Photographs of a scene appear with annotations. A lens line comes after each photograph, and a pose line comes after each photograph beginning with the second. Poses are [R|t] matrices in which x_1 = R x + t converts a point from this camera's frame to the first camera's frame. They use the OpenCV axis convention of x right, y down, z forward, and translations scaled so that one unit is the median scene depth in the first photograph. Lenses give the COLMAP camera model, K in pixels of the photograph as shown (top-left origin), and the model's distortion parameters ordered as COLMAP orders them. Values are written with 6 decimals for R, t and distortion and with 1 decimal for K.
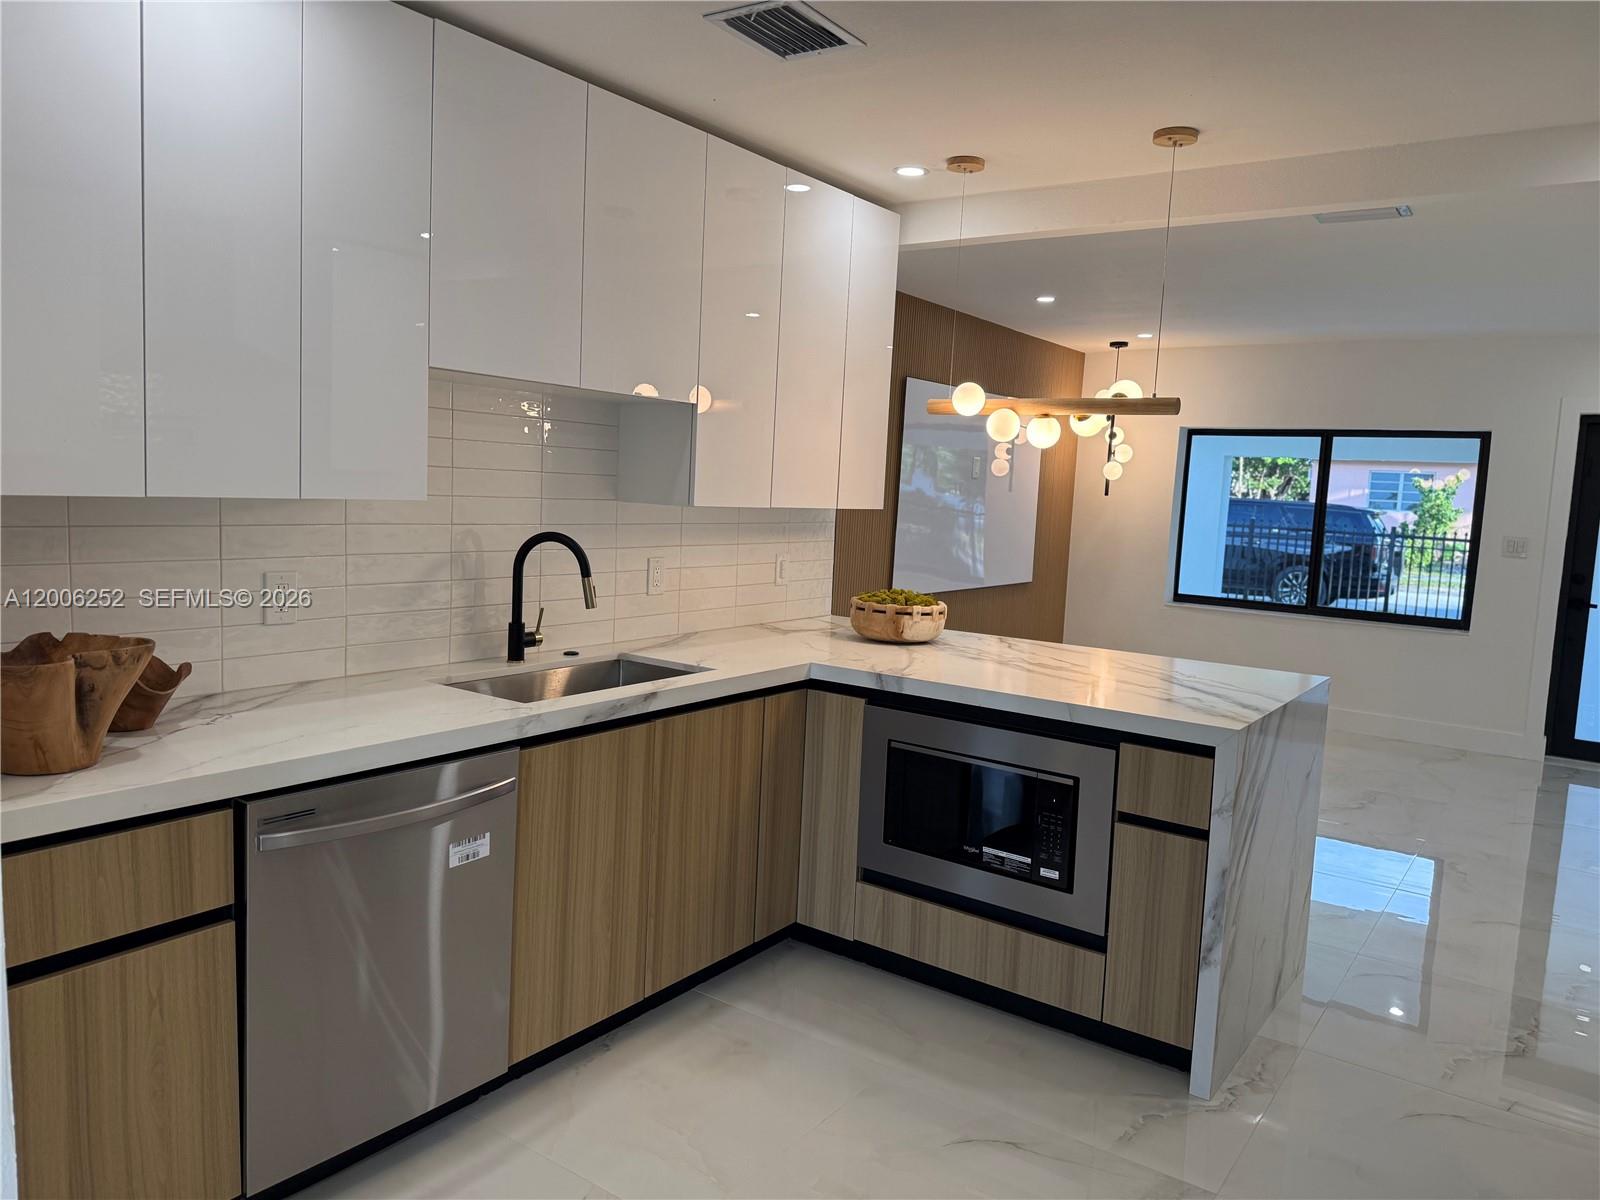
lens RADIAL K [[1130.4, 0, 813.3], [0, 1130.4, 596.9], [0, 0, 1]] dist [0.108354, -0.138309]
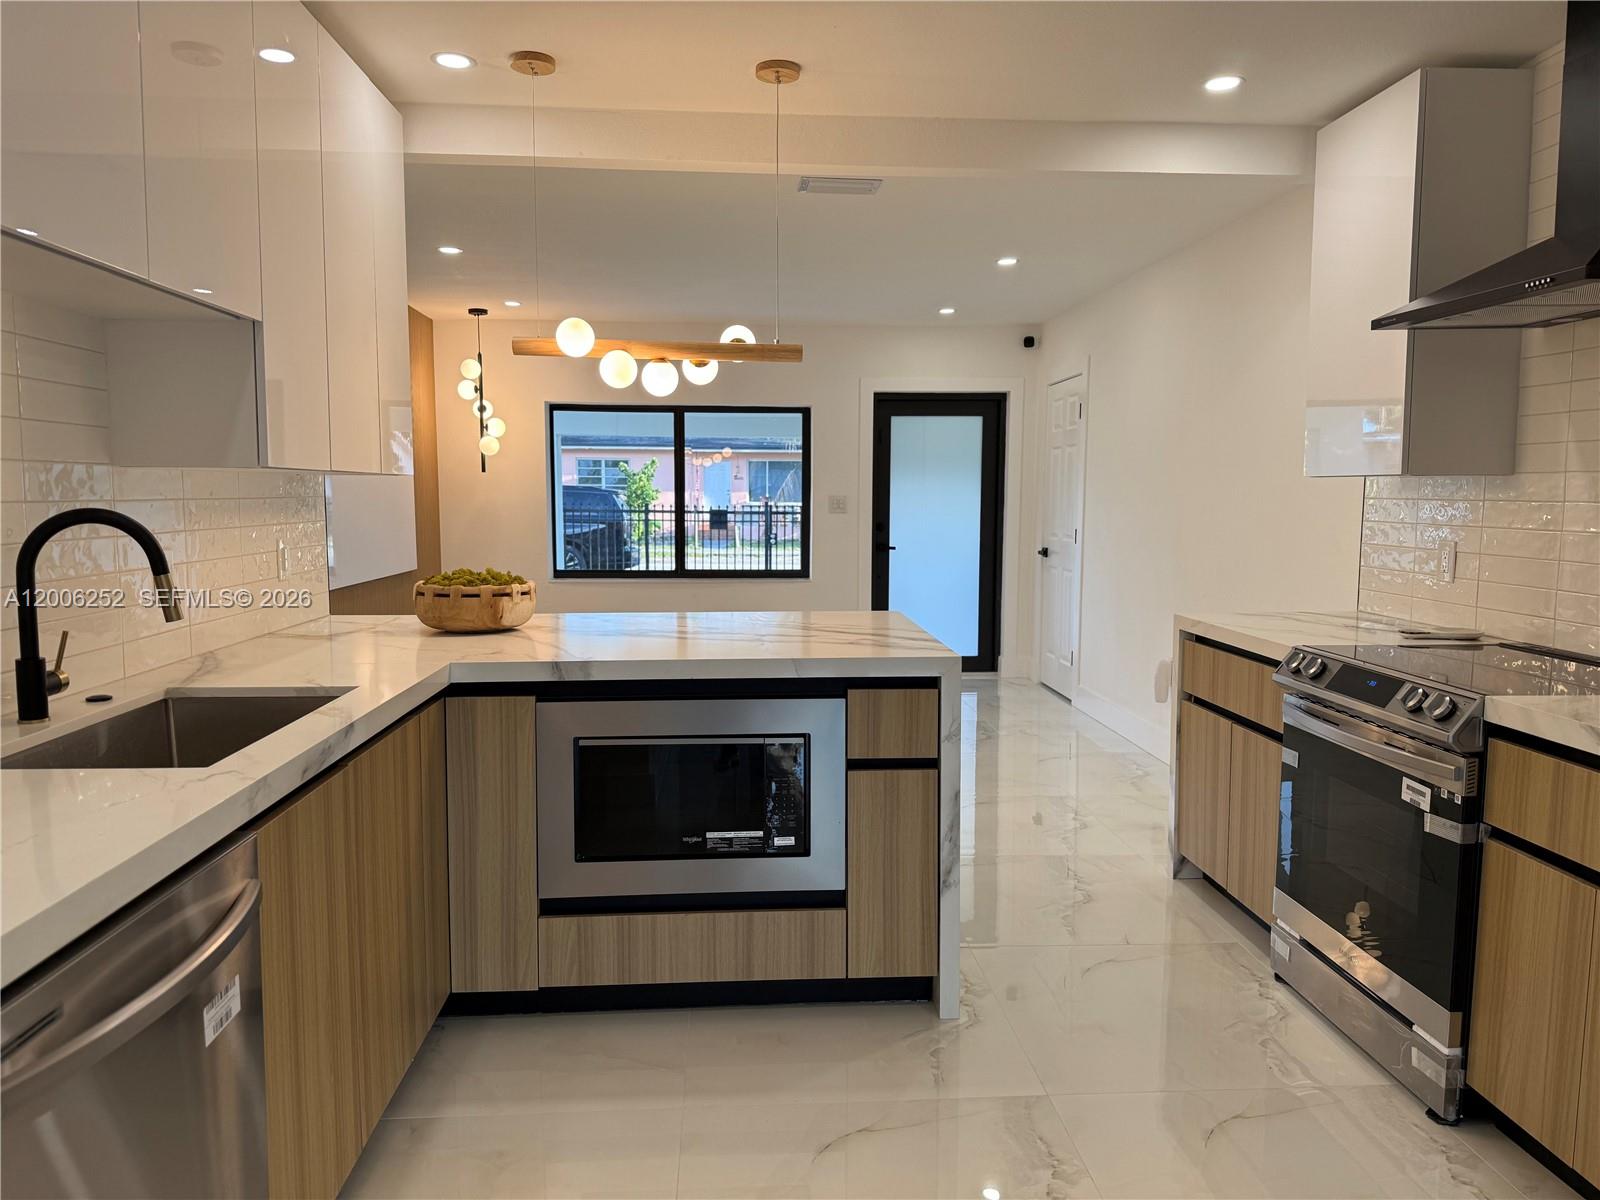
lens RADIAL K [[1130.4, 0, 813.3], [0, 1130.4, 596.9], [0, 0, 1]] dist [0.108354, -0.138309]
pose [[0.776211, -0.102467, 0.622091, -0.297151], [0.099078, 0.994270, 0.040146, 0.005838], [-0.622640, 0.030473, 0.781915, 0.218236]]
